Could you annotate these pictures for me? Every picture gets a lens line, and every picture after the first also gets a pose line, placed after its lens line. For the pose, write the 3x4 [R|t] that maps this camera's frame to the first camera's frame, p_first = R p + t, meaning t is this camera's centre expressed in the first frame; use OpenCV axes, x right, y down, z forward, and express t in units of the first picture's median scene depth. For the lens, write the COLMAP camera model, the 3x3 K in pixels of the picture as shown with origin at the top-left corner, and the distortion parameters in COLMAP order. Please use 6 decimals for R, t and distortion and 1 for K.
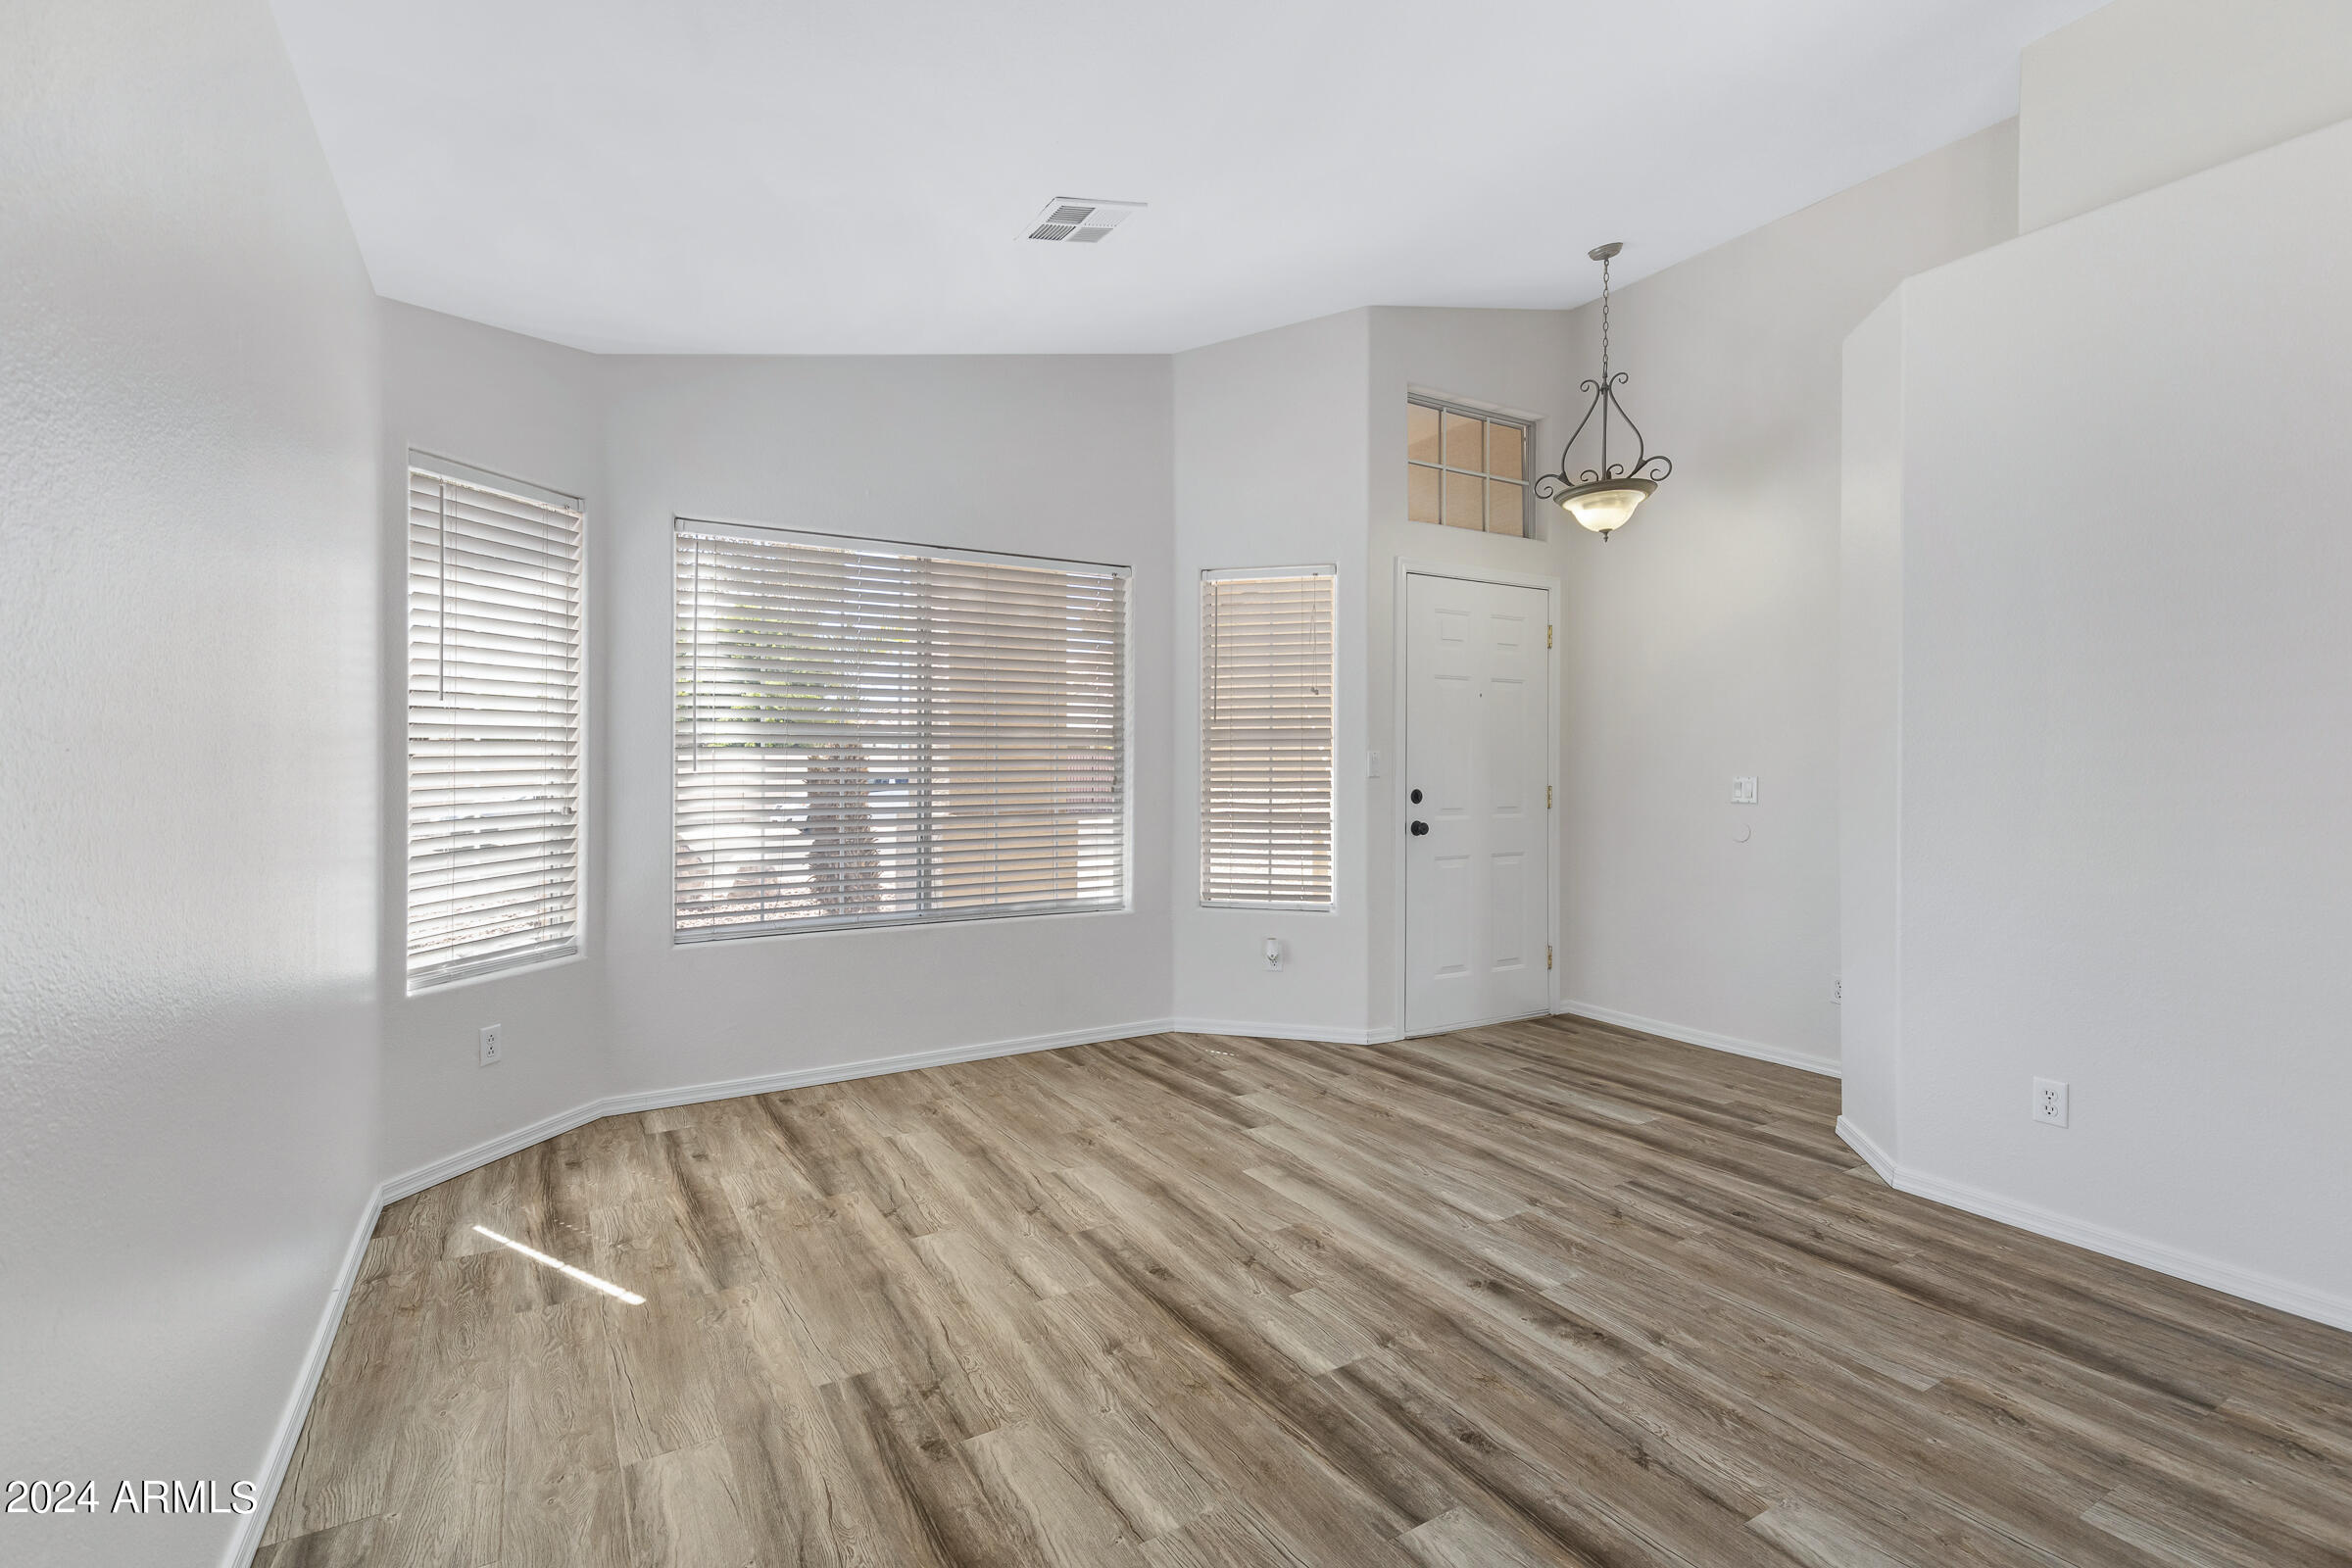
lens RADIAL K [[1092.5, 0, 1165.5], [0, 1092.5, 768.7], [0, 0, 1]] dist [0.000692, -0.000356]
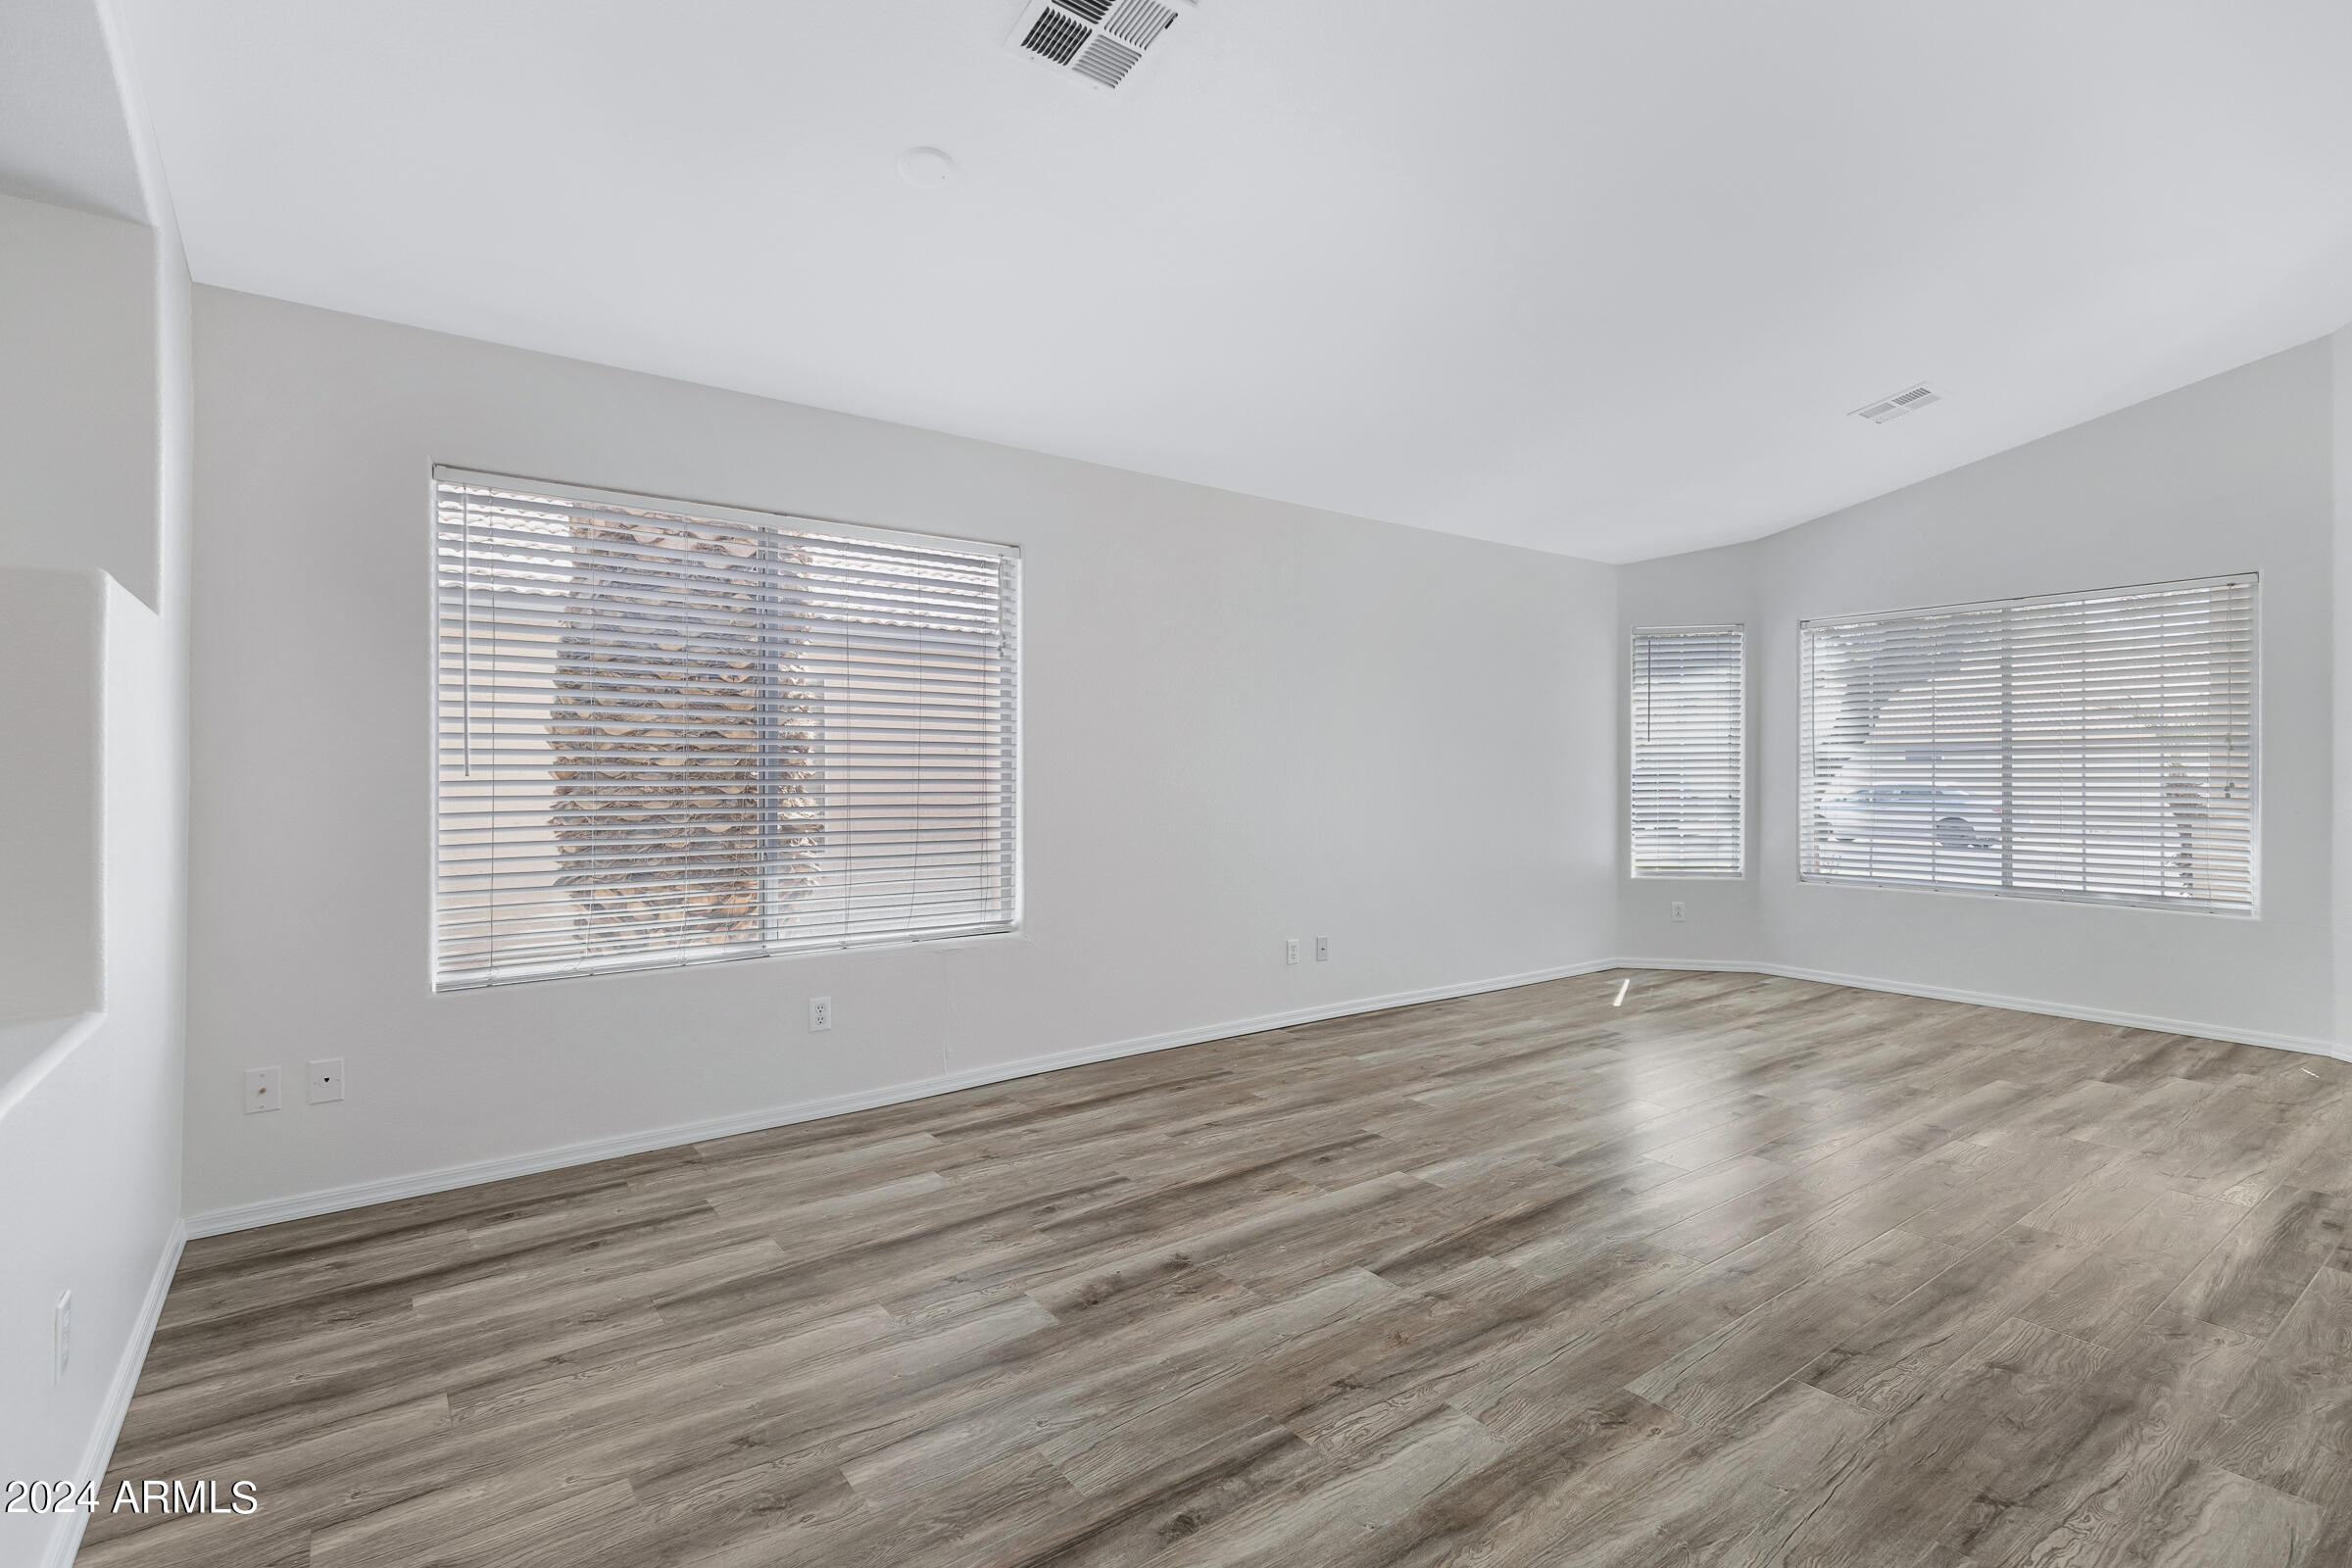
lens RADIAL K [[1092.5, 0, 1165.5], [0, 1092.5, 768.7], [0, 0, 1]] dist [0.000692, -0.000356]
pose [[0.092712, -0.003507, -0.995687, 1.197169], [-0.005585, 0.999976, -0.004043, 0.004204], [0.995677, 0.005936, 0.092690, -0.117614]]
